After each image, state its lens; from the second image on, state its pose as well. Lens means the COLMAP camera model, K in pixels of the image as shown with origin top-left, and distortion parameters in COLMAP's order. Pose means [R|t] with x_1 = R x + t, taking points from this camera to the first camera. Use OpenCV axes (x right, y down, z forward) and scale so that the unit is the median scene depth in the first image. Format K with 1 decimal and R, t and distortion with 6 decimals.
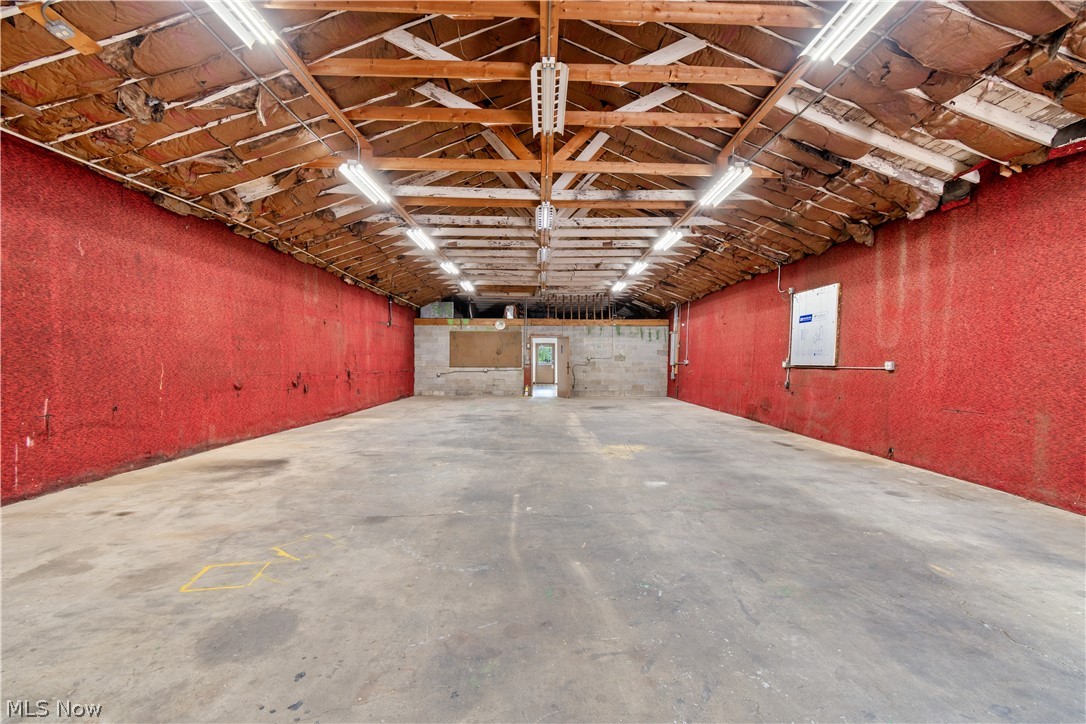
lens RADIAL K [[481.6, 0, 551.5], [0, 481.6, 358.5], [0, 0, 1]] dist [0.000840, -0.000251]
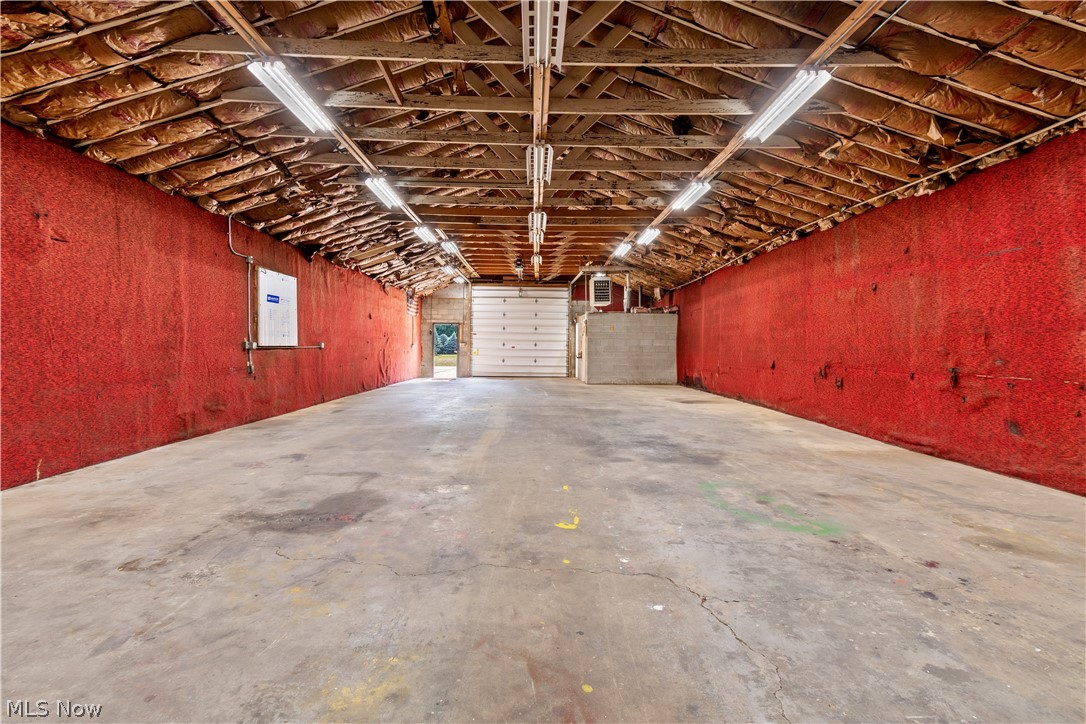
lens RADIAL K [[481.6, 0, 551.5], [0, 481.6, 358.5], [0, 0, 1]] dist [0.000840, -0.000251]
pose [[-0.999976, -0.006828, 0.000976, -0.034413], [-0.006808, 0.999777, 0.019966, 0.012343], [-0.001112, 0.019959, -0.999800, 1.929293]]
